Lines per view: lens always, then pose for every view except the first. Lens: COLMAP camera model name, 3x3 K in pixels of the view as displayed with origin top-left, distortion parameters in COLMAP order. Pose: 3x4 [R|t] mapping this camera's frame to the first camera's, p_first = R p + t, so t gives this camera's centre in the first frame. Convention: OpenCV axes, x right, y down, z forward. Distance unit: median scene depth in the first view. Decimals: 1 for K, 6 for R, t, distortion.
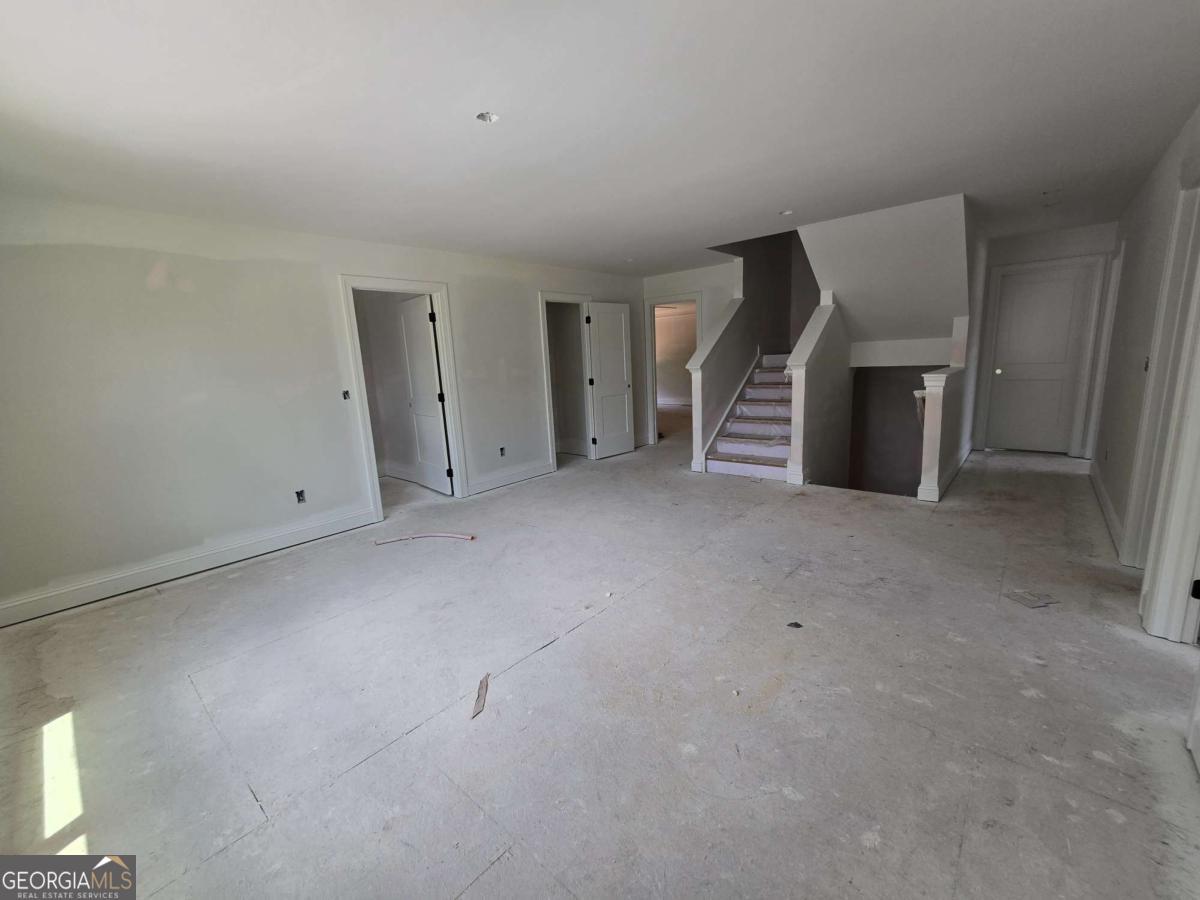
lens RADIAL K [[492.1, 0, 601.5], [0, 492.1, 450.0], [0, 0, 1]] dist [-0.003550, 0.000677]
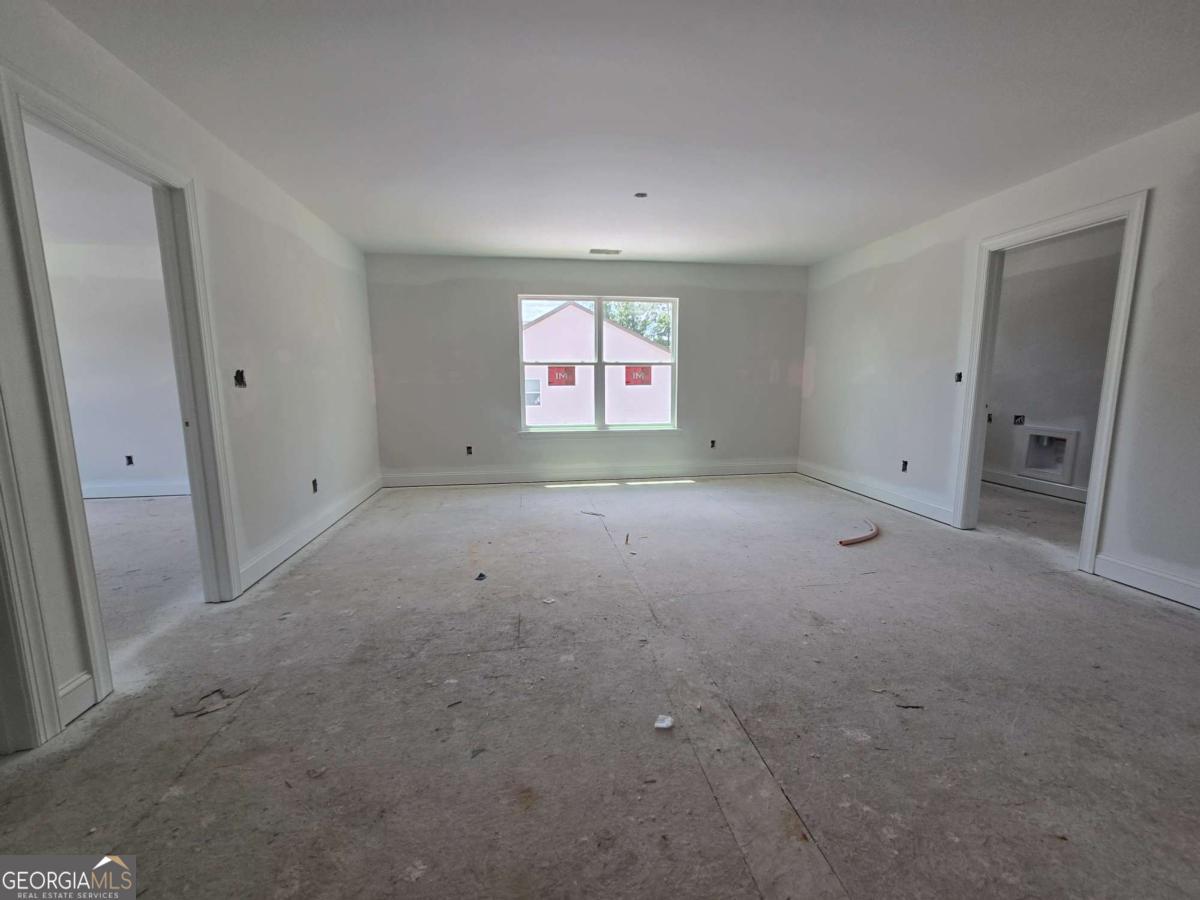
lens RADIAL K [[492.1, 0, 601.5], [0, 492.1, 450.0], [0, 0, 1]] dist [-0.003550, 0.000677]
pose [[-0.643239, 0.160831, -0.748583, 0.826271], [-0.104801, 0.949994, 0.294157, -0.249176], [0.758459, 0.267665, -0.594218, 1.460051]]
